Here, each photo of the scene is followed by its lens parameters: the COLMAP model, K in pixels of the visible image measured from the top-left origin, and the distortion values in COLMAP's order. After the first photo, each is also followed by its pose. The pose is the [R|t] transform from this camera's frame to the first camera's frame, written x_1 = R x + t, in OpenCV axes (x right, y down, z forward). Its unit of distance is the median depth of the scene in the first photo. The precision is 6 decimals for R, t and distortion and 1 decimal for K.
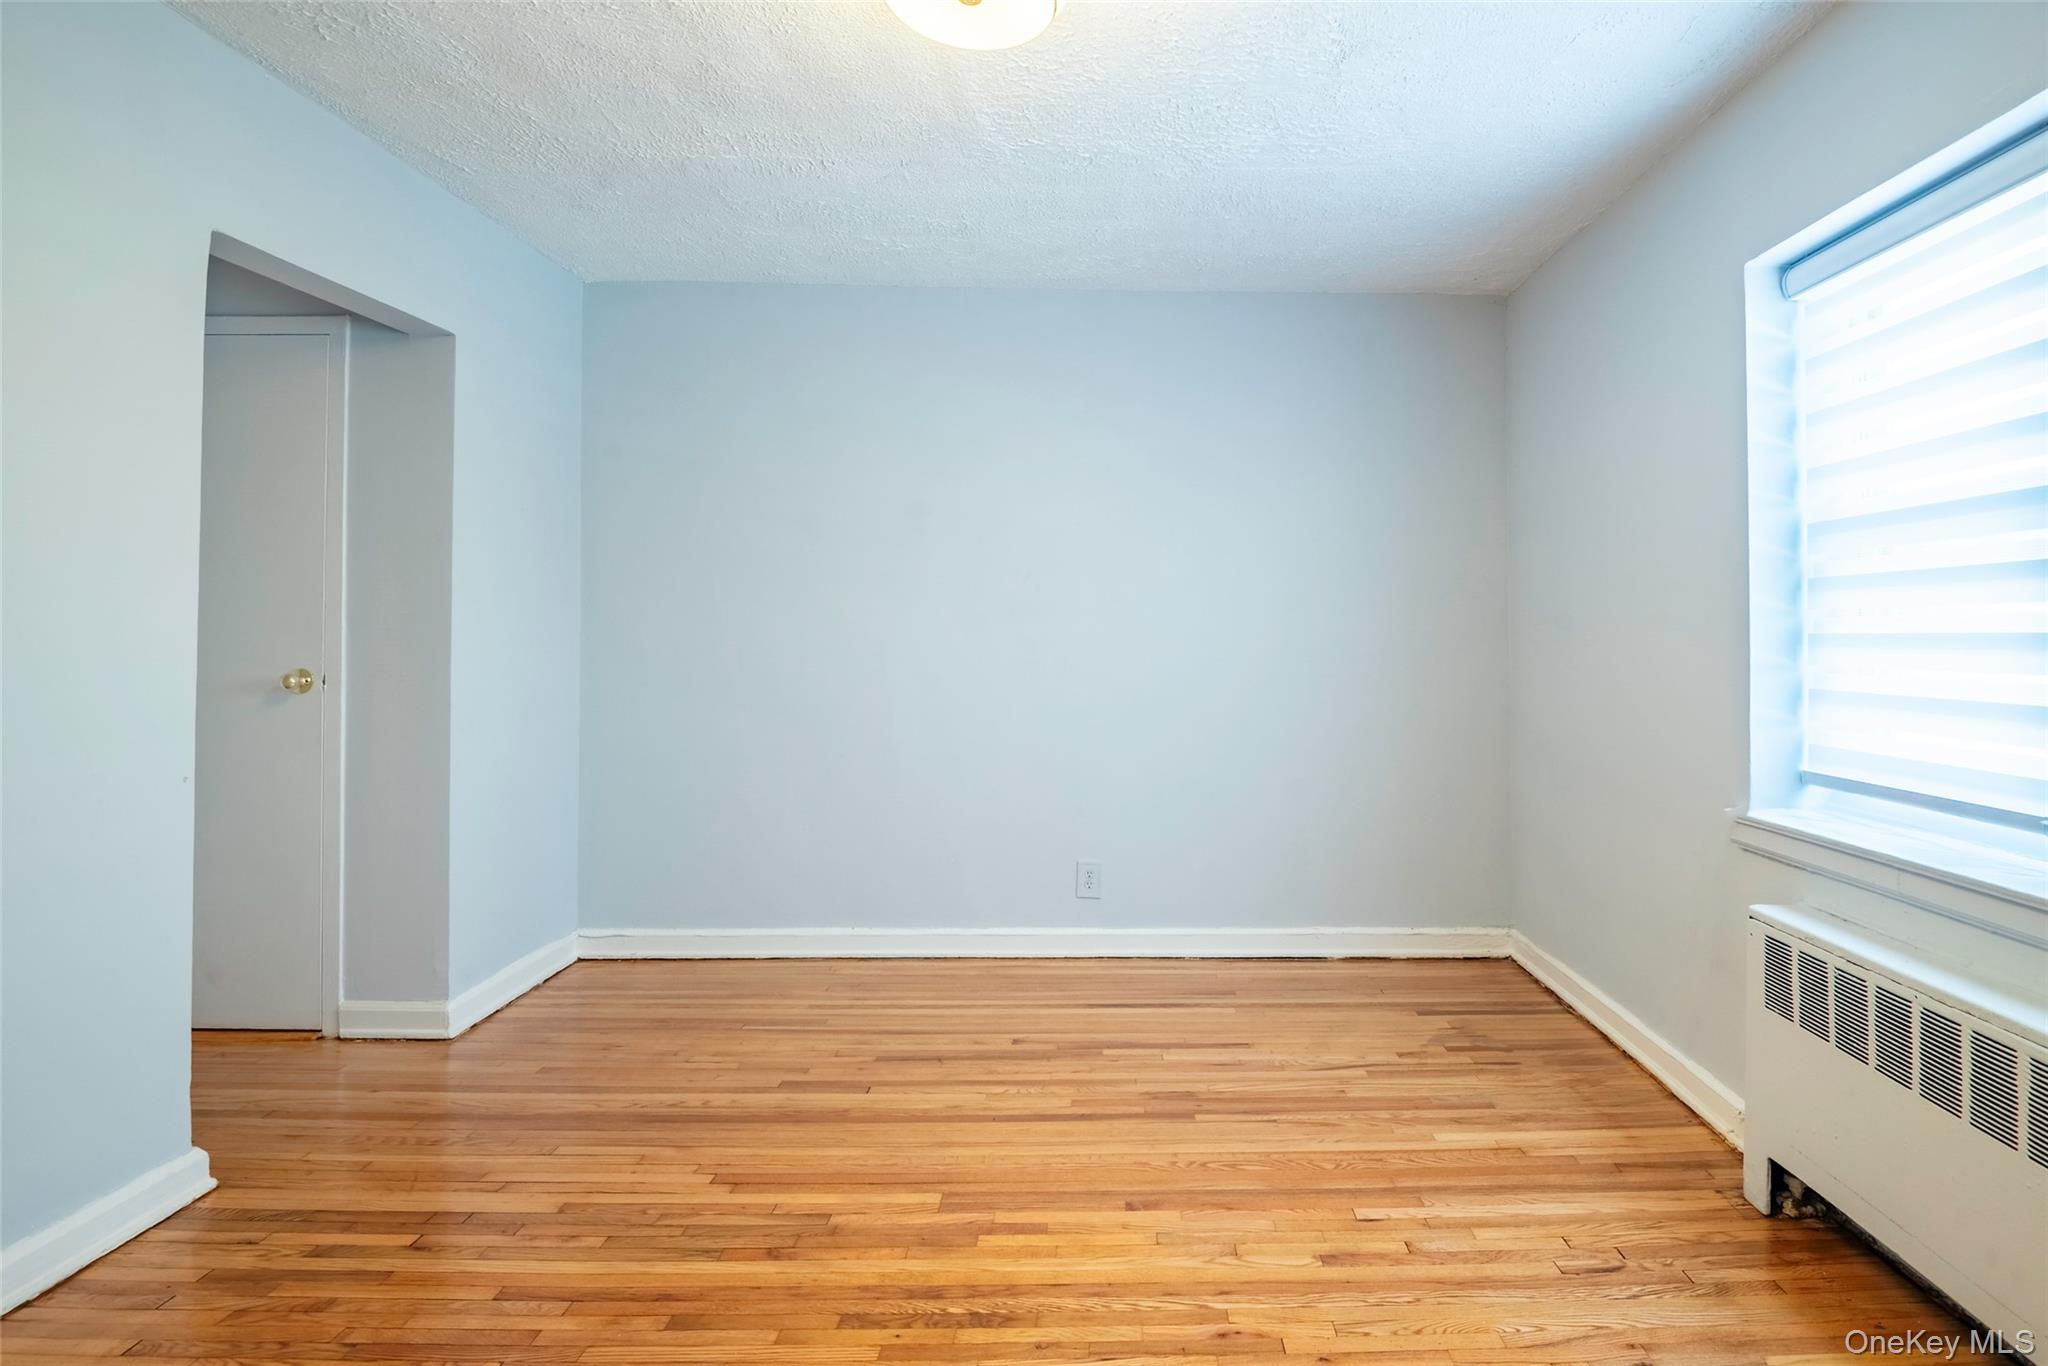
lens RADIAL K [[1003.4, 0, 996.9], [0, 1003.4, 650.4], [0, 0, 1]] dist [0.000228, -0.013265]
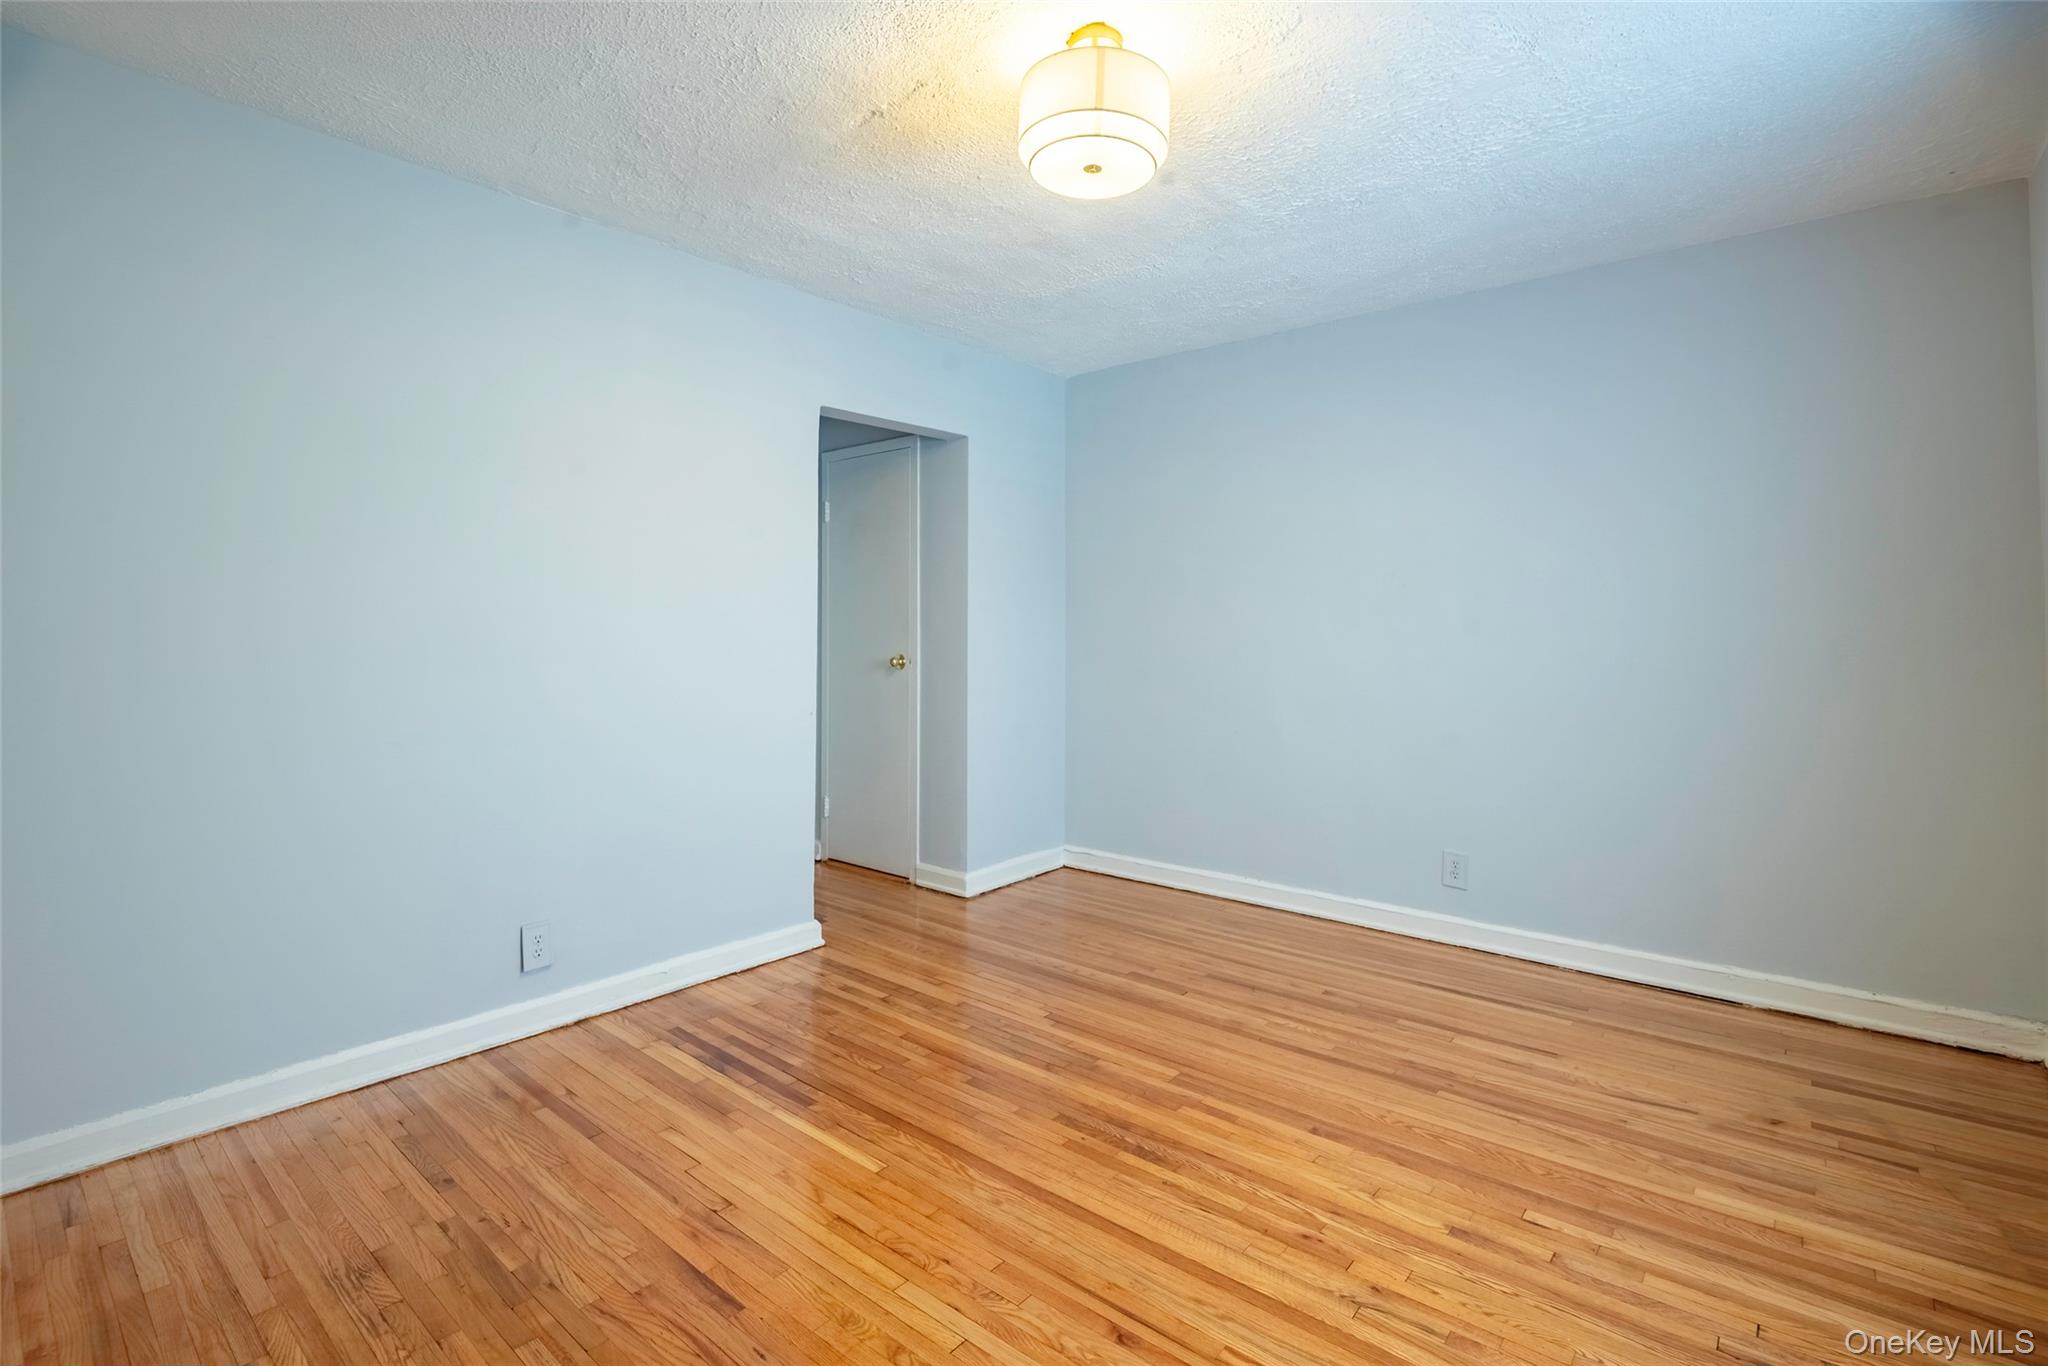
lens RADIAL K [[931.5, 0, 1007.9], [0, 931.5, 652.4], [0, 0, 1]] dist [-0.000310, -0.010221]
pose [[0.750239, 0.012416, -0.661051, 0.516547], [-0.006372, 0.999913, 0.011549, -0.004740], [0.661136, -0.004452, 0.750253, -0.030145]]
